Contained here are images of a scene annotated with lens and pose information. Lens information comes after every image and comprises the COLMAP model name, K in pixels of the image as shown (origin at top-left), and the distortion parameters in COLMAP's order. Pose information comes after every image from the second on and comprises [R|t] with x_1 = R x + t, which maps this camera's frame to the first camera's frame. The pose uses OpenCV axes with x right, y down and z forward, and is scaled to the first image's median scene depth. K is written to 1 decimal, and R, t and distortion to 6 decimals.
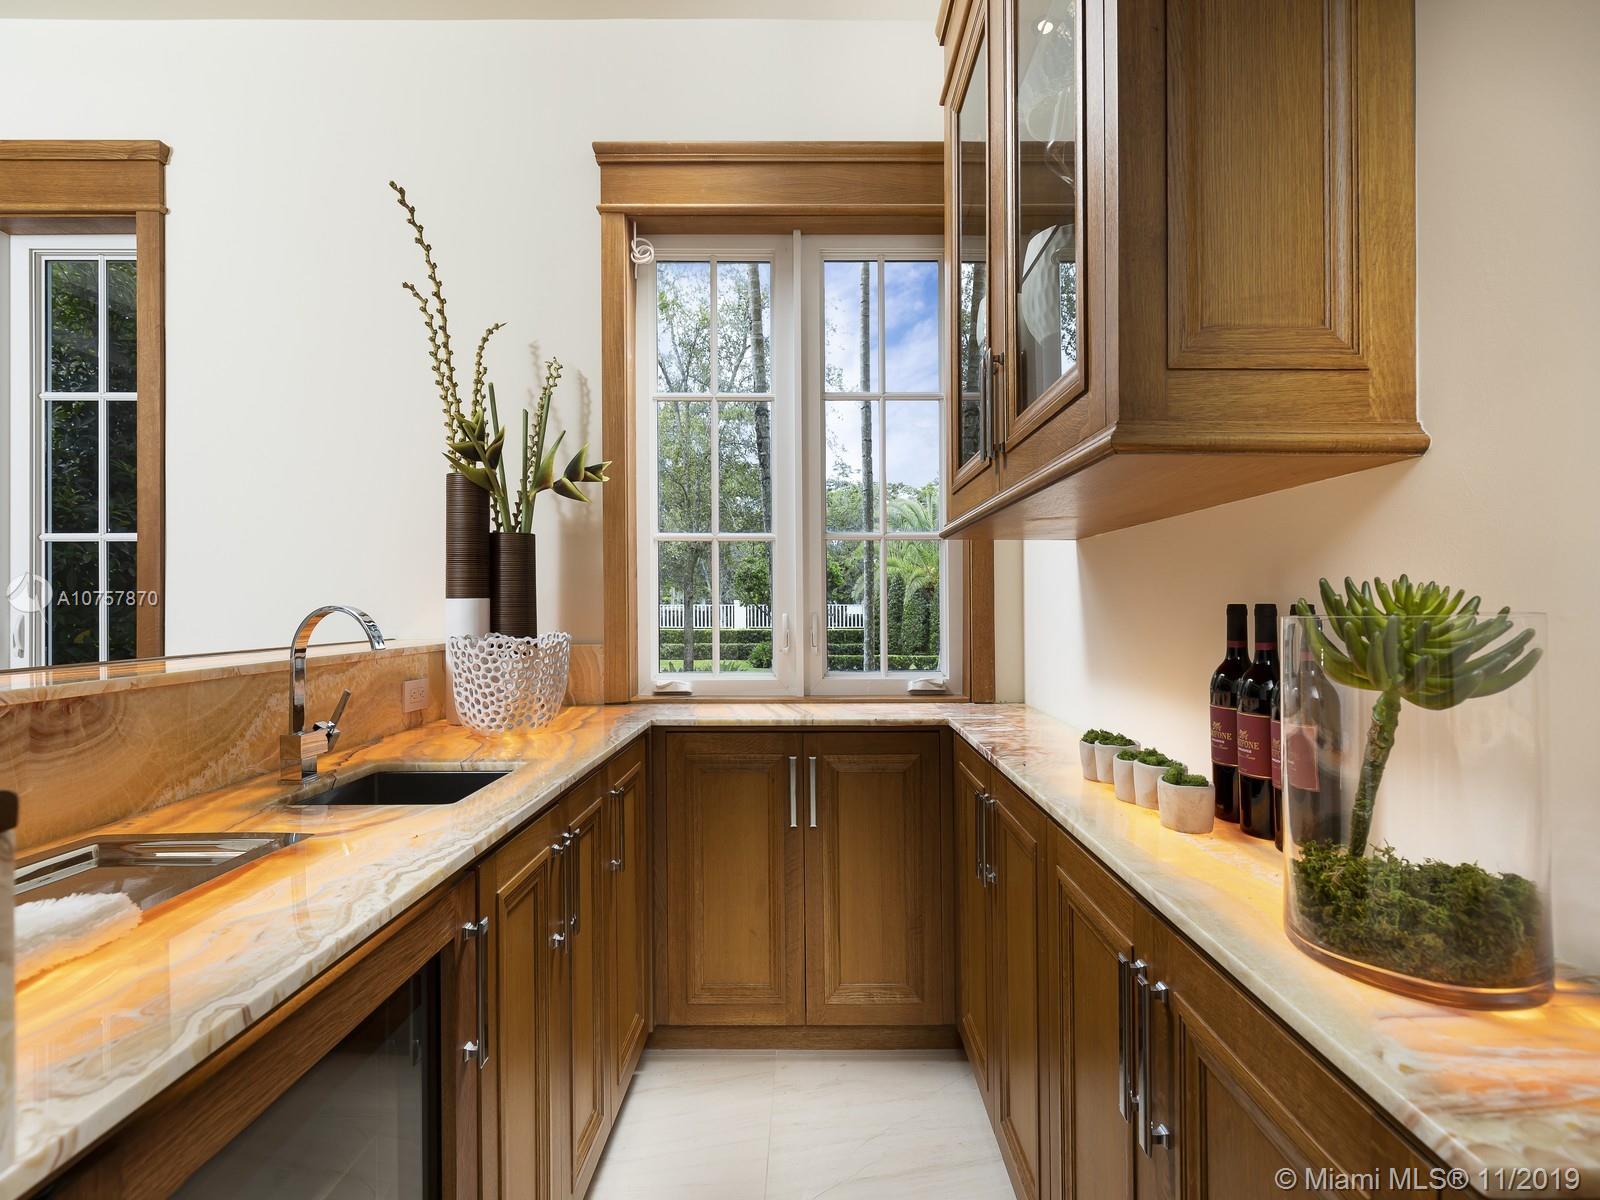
lens RADIAL K [[728.4, 0, 806.7], [0, 728.4, 601.0], [0, 0, 1]] dist [0.009060, -0.000415]
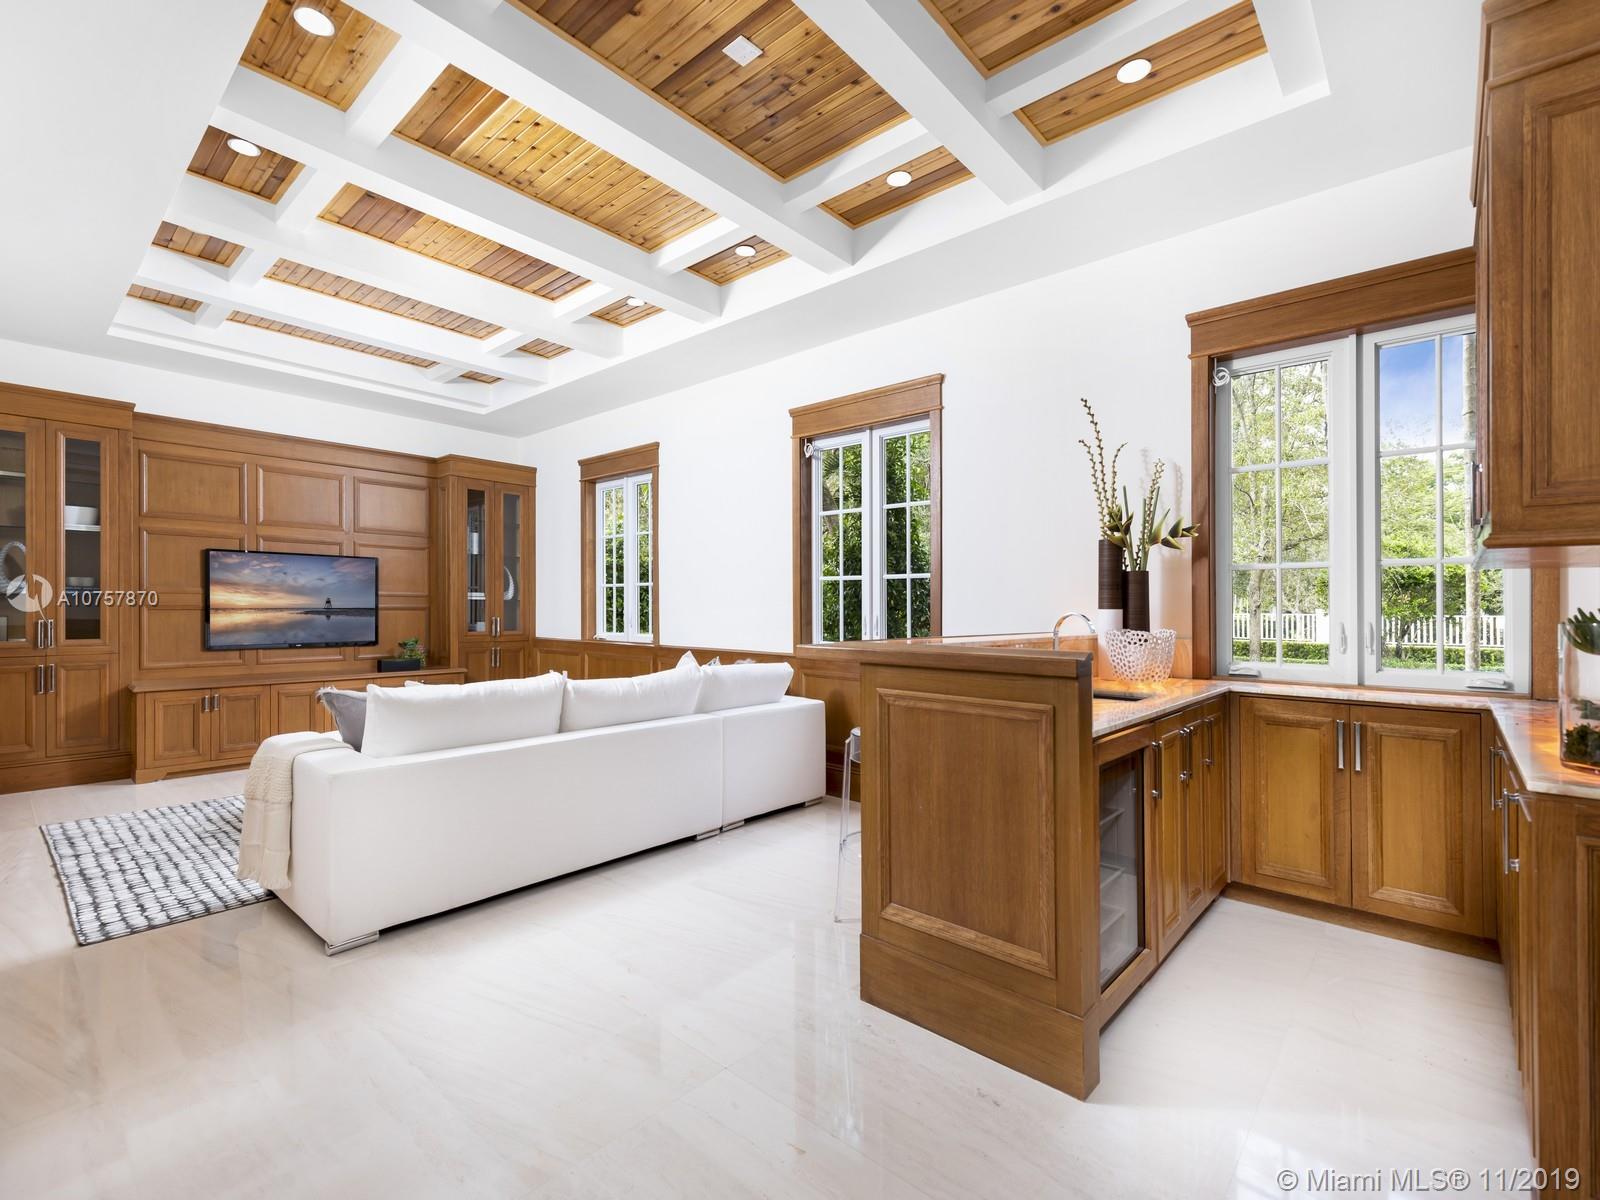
lens RADIAL K [[728.4, 0, 806.7], [0, 728.4, 601.0], [0, 0, 1]] dist [0.009060, -0.000415]
pose [[0.756854, -0.000403, -0.653584, 0.128181], [-0.003690, 0.999981, -0.004889, -0.011854], [0.653573, 0.006112, 0.756838, -0.788363]]
